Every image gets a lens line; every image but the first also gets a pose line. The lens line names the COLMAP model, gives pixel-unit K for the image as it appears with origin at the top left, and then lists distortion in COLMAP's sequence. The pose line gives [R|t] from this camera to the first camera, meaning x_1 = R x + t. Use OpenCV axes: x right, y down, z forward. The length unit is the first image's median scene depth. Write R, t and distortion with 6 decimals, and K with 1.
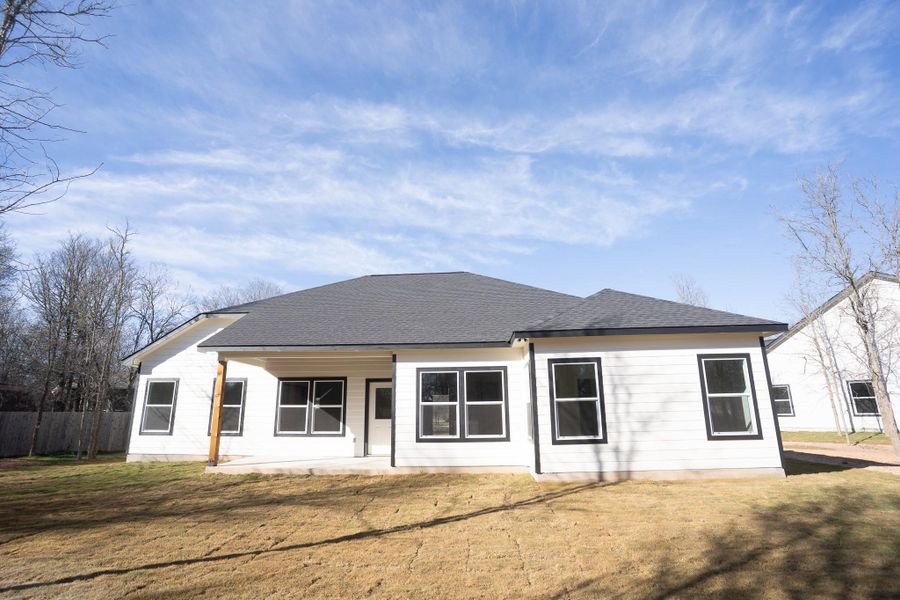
lens RADIAL K [[451.8, 0, 450.0], [0, 451.8, 300.0], [0, 0, 1]] dist [-0.058979, 0.000063]
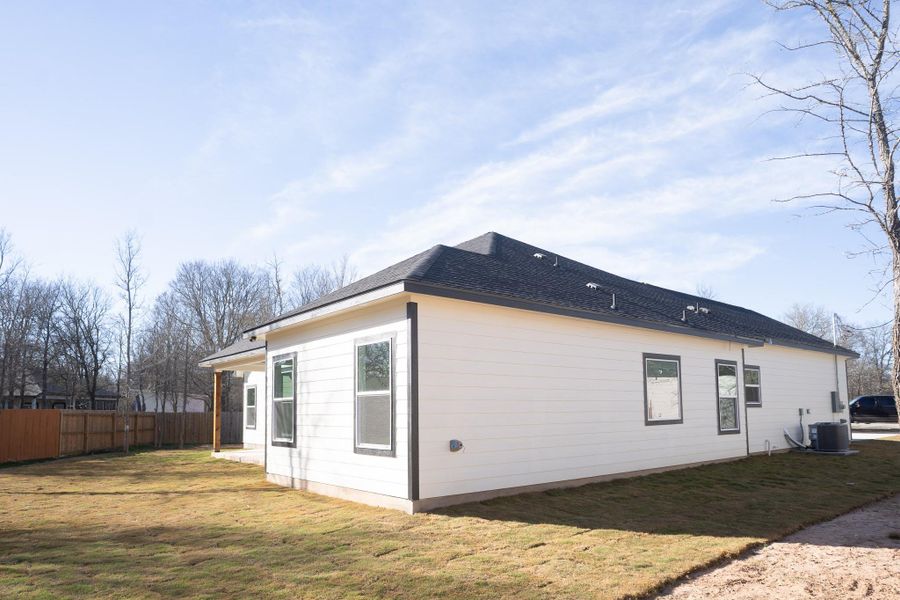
lens RADIAL K [[575.4, 0, 450.7], [0, 575.4, 329.1], [0, 0, 1]] dist [-0.005155, 0.000295]
pose [[0.679299, -0.099169, -0.727130, 0.927225], [0.179859, 0.983106, 0.033948, 0.068598], [0.711480, -0.153842, 0.685660, 0.305378]]
